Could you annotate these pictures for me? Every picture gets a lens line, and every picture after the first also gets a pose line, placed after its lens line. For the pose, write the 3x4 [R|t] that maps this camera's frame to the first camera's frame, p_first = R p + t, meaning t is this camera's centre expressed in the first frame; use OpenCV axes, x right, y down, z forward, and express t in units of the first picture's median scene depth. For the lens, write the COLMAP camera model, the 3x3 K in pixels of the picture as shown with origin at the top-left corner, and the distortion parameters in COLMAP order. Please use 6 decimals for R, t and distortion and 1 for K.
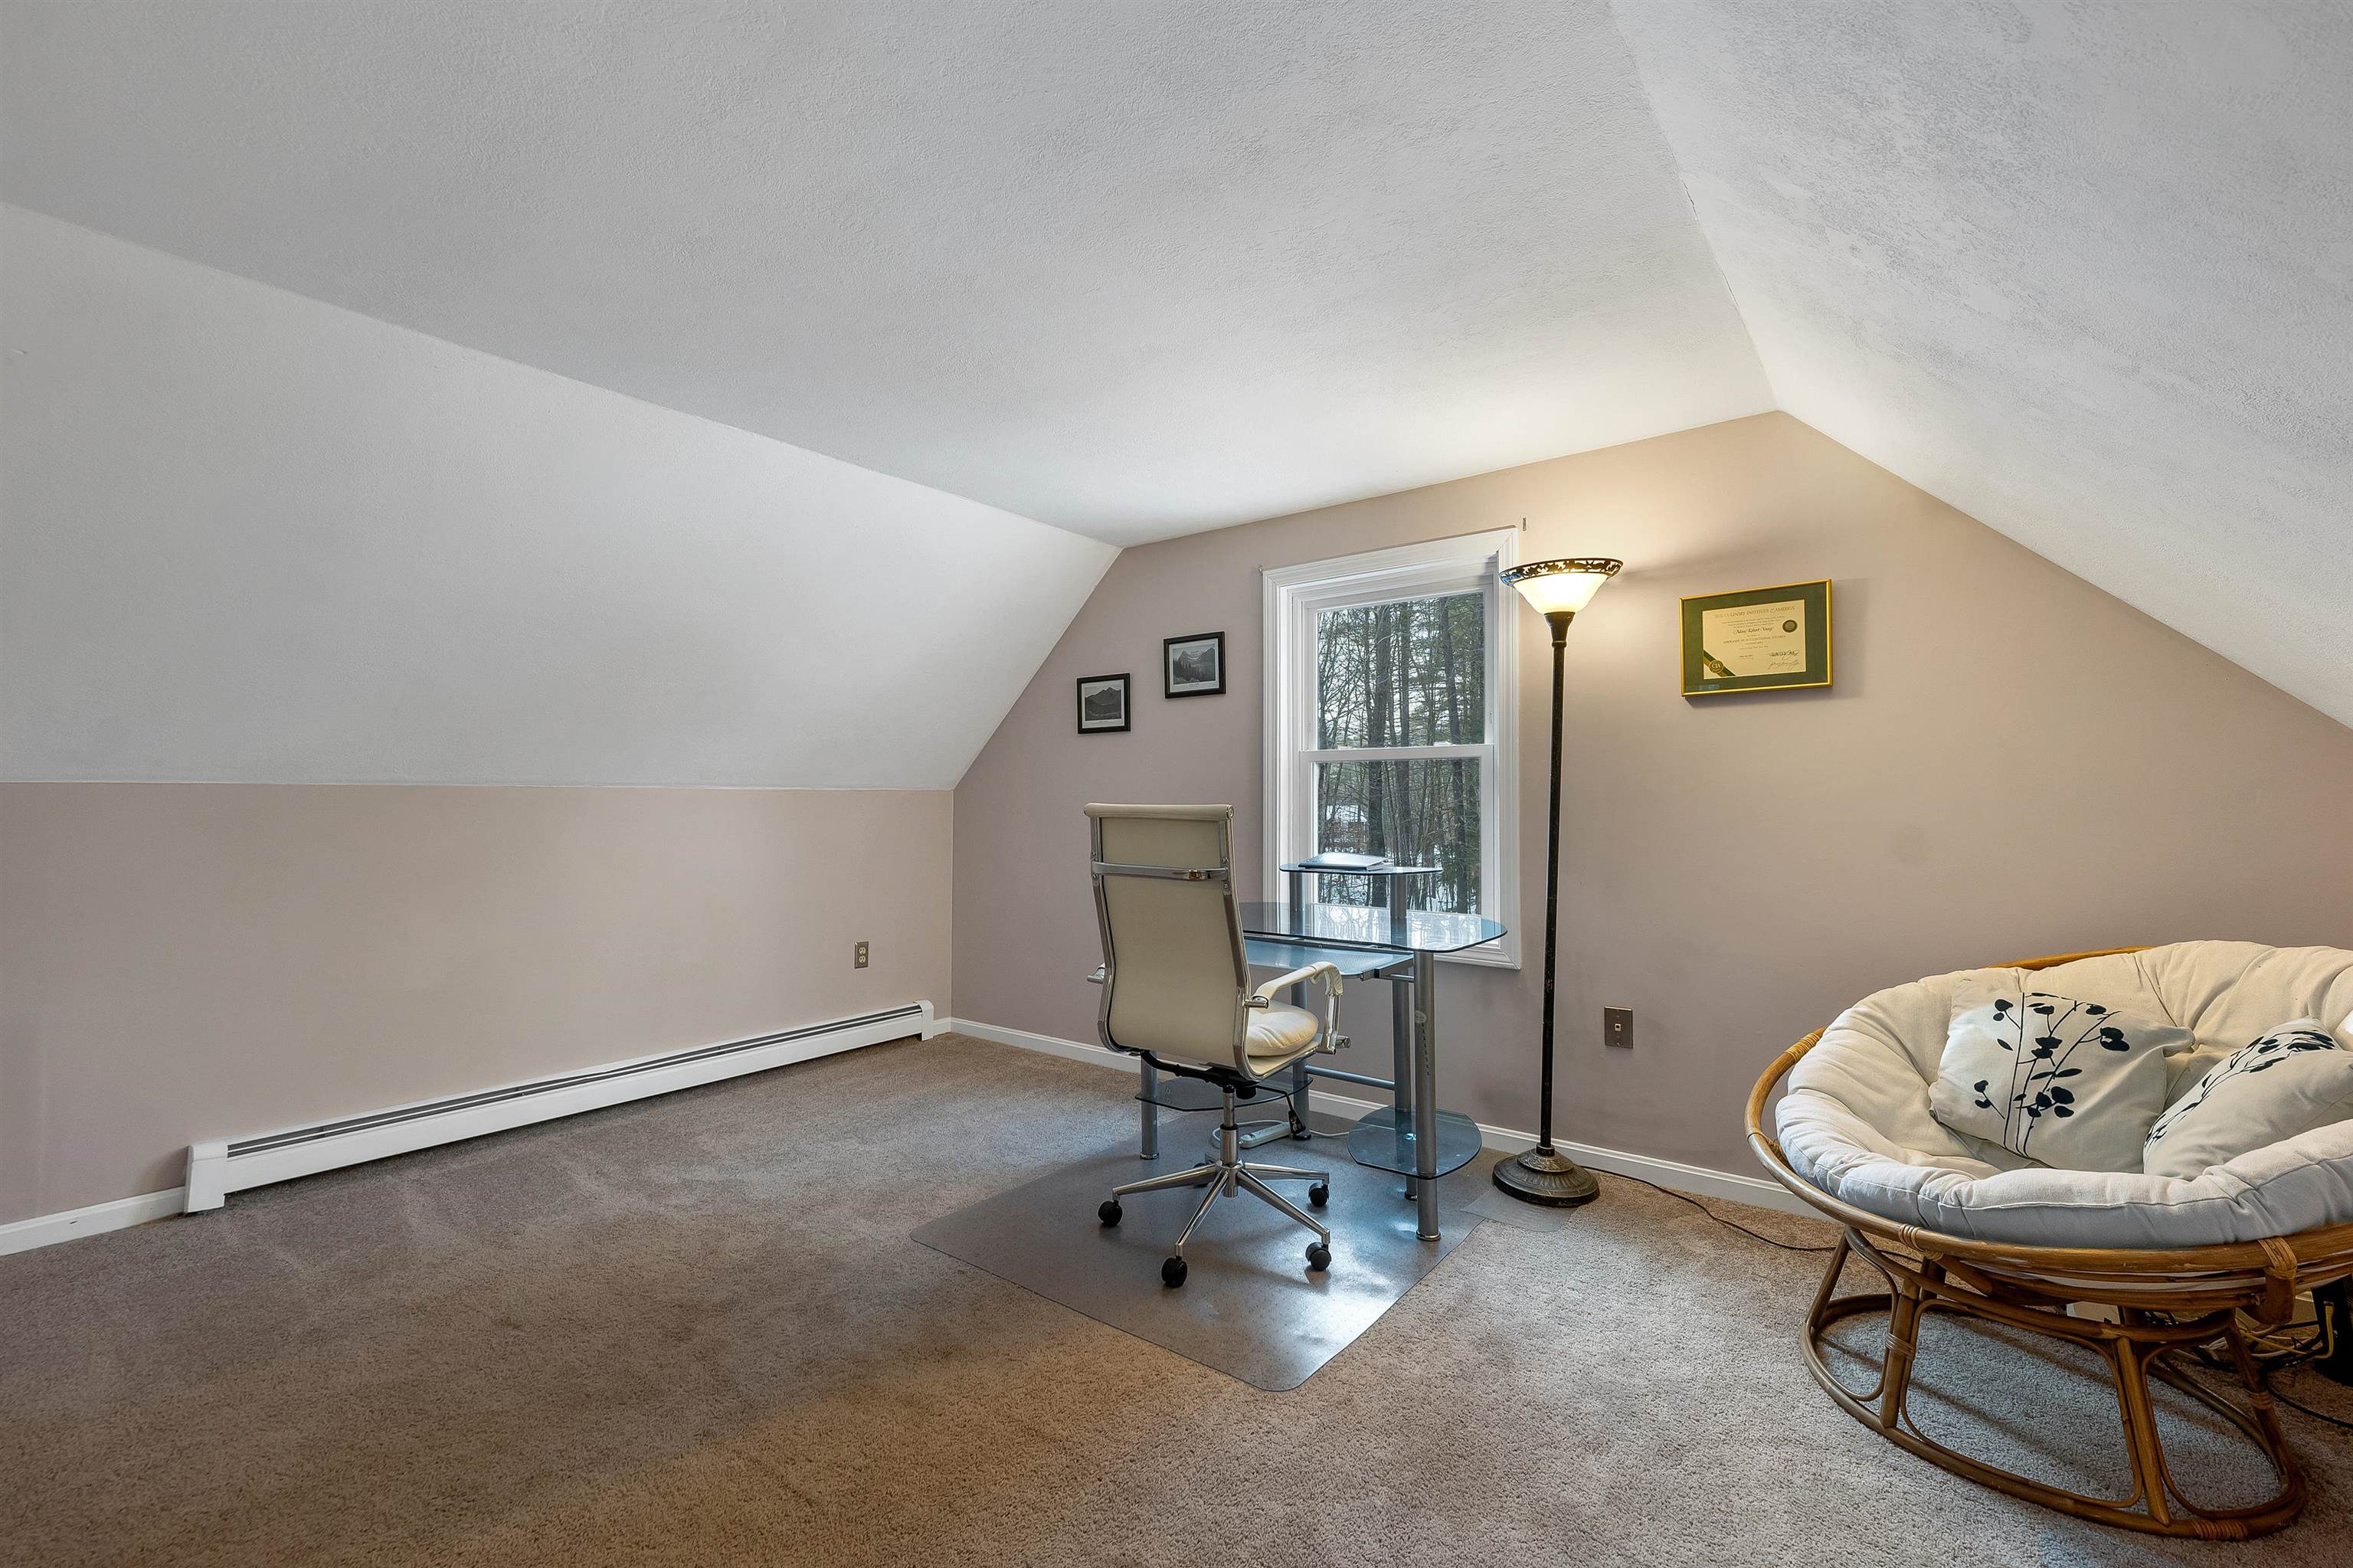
lens RADIAL K [[995.8, 0, 1183.1], [0, 995.8, 785.3], [0, 0, 1]] dist [0.001485, 0.000362]
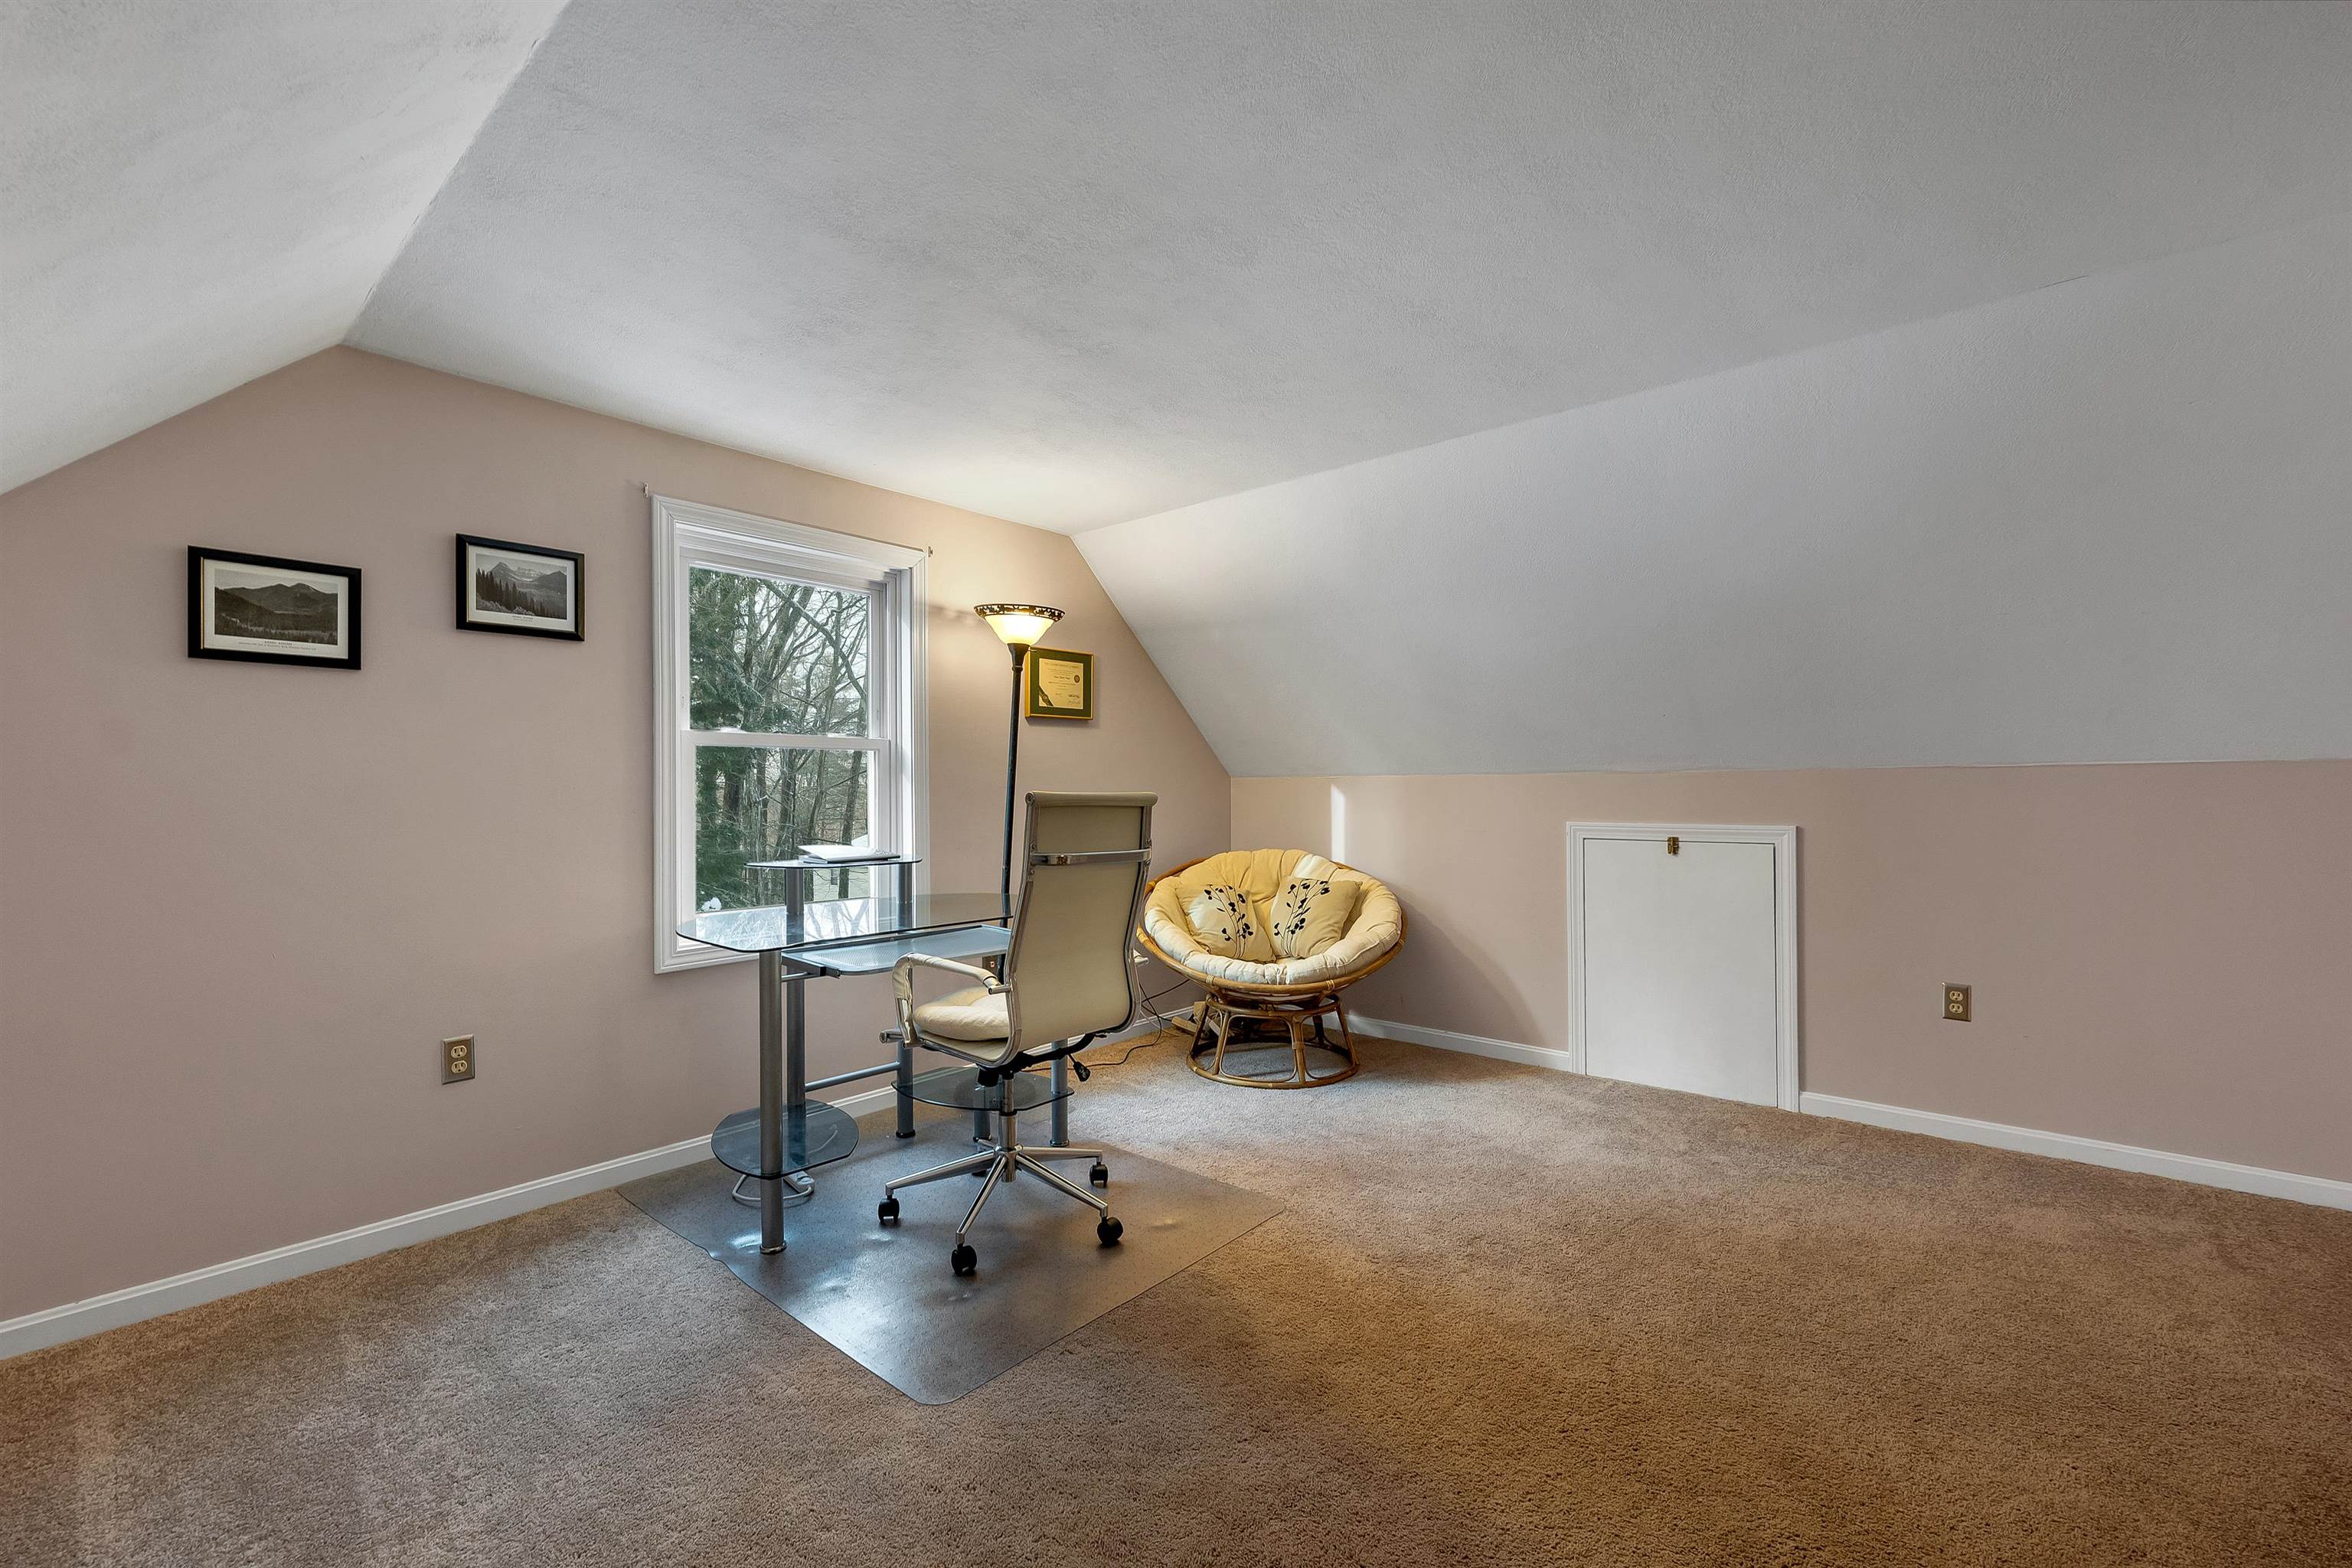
lens RADIAL K [[995.4, 0, 1182.6], [0, 995.4, 785.3], [0, 0, 1]] dist [0.001485, 0.000362]
pose [[0.040676, -0.010370, 0.999119, -0.791401], [-0.035554, 0.999298, 0.011819, -0.014820], [-0.998540, -0.036003, 0.040279, 0.646320]]
